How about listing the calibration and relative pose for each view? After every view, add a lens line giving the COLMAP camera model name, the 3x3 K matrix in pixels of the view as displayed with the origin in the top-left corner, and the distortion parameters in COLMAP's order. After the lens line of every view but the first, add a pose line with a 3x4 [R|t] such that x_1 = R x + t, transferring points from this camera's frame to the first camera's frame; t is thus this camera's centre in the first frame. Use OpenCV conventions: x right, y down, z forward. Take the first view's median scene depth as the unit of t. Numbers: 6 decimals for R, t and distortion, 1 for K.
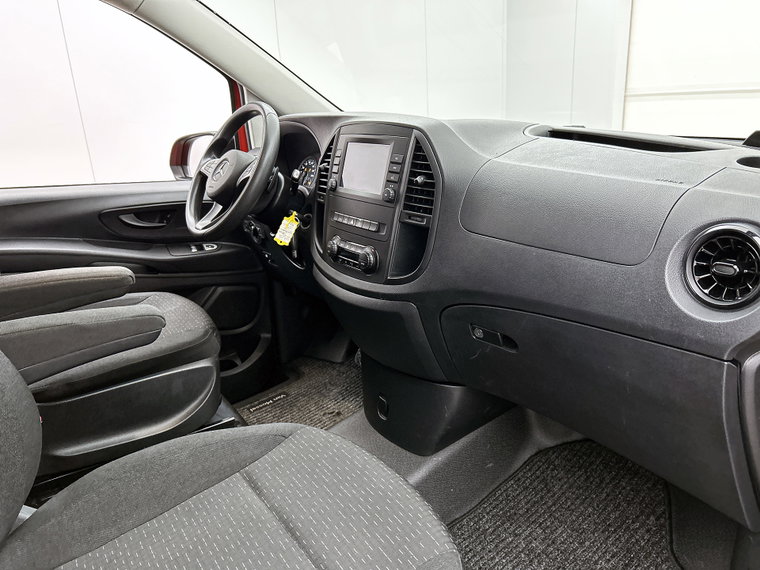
lens RADIAL K [[576.3, 0, 384.2], [0, 576.3, 284.7], [0, 0, 1]] dist [0.011948, -0.000760]
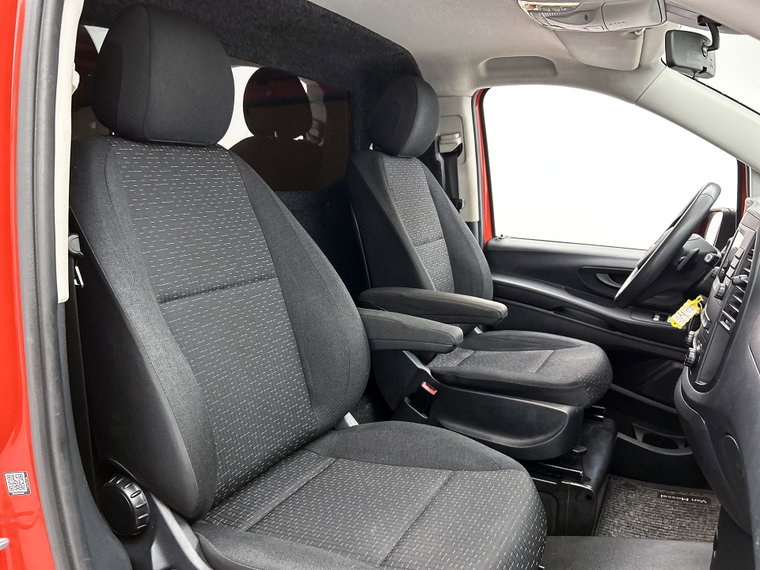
lens RADIAL K [[576.3, 0, 384.2], [0, 576.3, 284.7], [0, 0, 1]] dist [0.011948, -0.000760]
pose [[0.435751, 0.179300, -0.882028, 0.426931], [-0.272672, 0.960204, 0.060483, -0.059517], [0.857771, 0.214149, 0.467300, 0.115739]]
